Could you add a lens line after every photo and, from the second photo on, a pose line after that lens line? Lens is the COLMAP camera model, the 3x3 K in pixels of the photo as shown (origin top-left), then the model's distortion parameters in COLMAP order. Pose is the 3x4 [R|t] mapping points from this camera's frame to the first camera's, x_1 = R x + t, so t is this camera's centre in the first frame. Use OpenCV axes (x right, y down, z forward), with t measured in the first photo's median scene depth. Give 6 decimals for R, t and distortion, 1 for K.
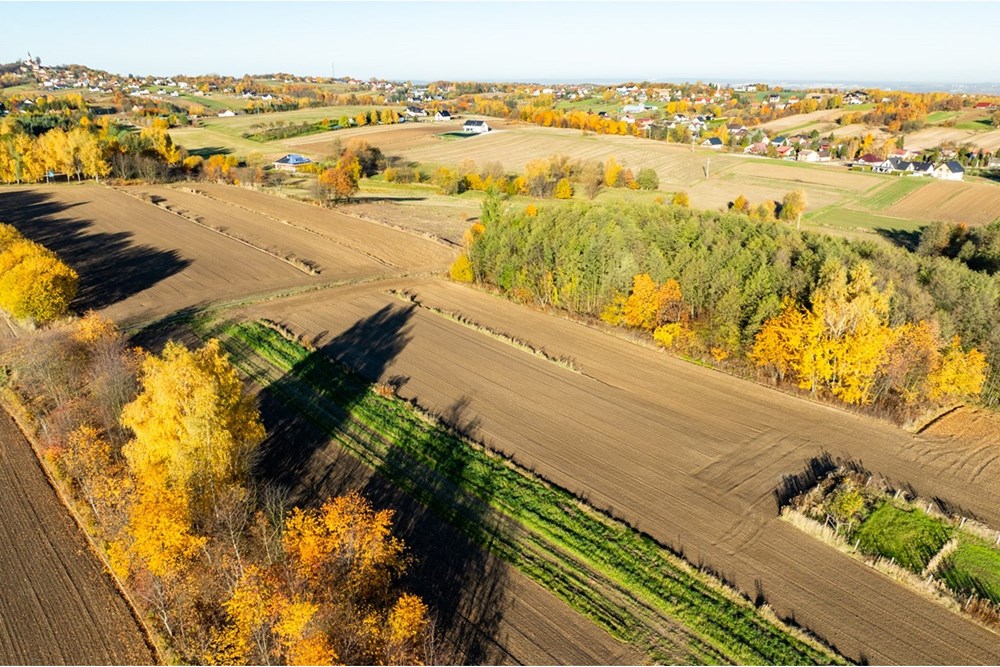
lens RADIAL K [[703.9, 0, 503.6], [0, 703.9, 332.5], [0, 0, 1]] dist [-0.042681, 0.009457]
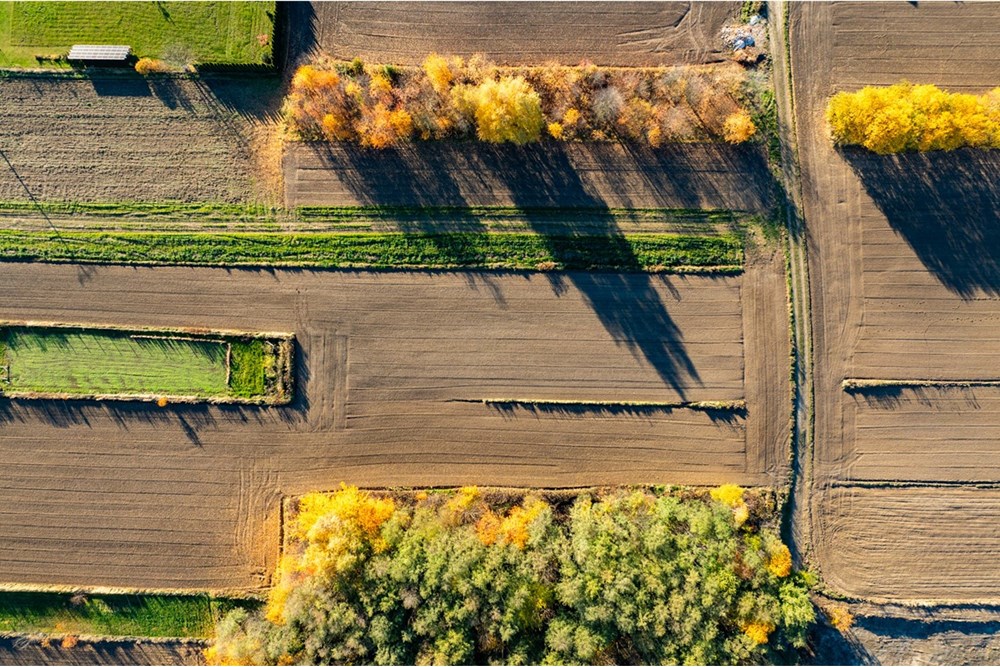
lens RADIAL K [[703.9, 0, 496.9], [0, 703.9, 329.9], [0, 0, 1]] dist [-0.042681, 0.009457]
pose [[-0.696532, 0.717432, 0.011605, -0.019869], [-0.248556, -0.256424, 0.934059, -1.171033], [0.673099, 0.647718, 0.356929, 0.464281]]
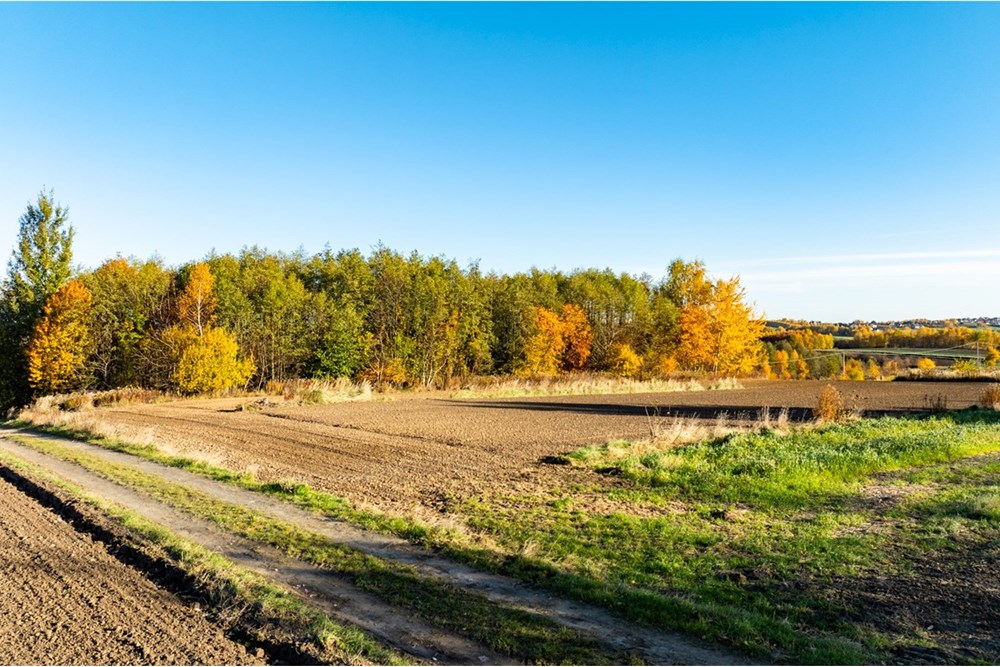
lens RADIAL K [[703.9, 0, 506.2], [0, 703.9, 331.5], [0, 0, 1]] dist [-0.042681, 0.009457]
pose [[0.092102, -0.003334, 0.995744, -0.614812], [0.341214, 0.939556, -0.028415, -0.056630], [-0.935463, 0.342379, 0.087672, 1.155402]]
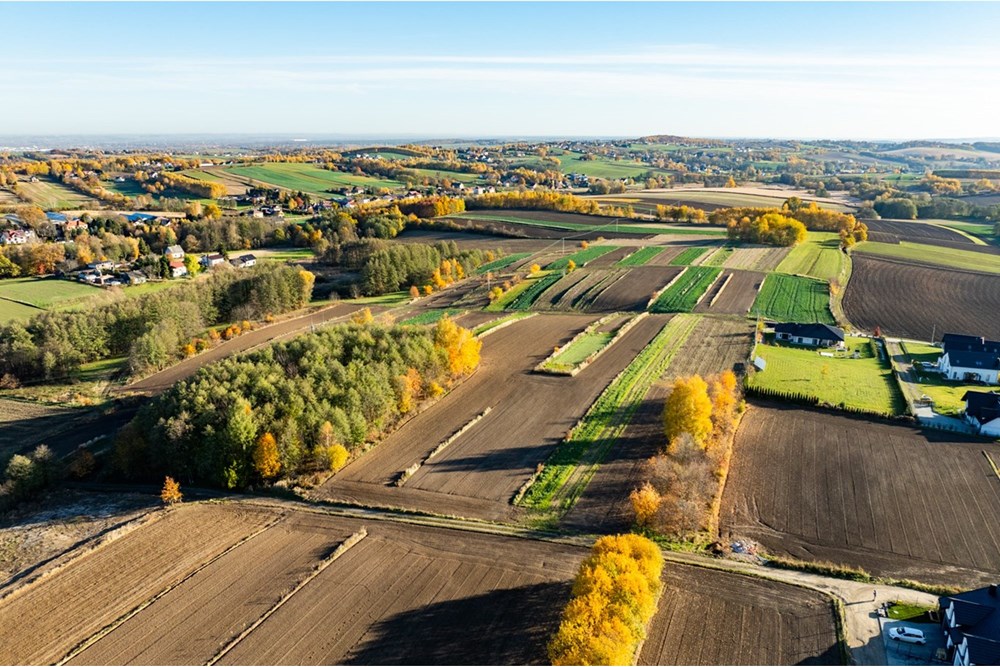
lens RADIAL K [[703.9, 0, 501.6], [0, 703.9, 331.7], [0, 0, 1]] dist [-0.042681, 0.009457]
pose [[-0.409604, -0.251438, 0.876928, -1.534514], [0.305541, 0.867937, 0.391575, -0.870046], [-0.859575, 0.428328, -0.278686, 1.433795]]
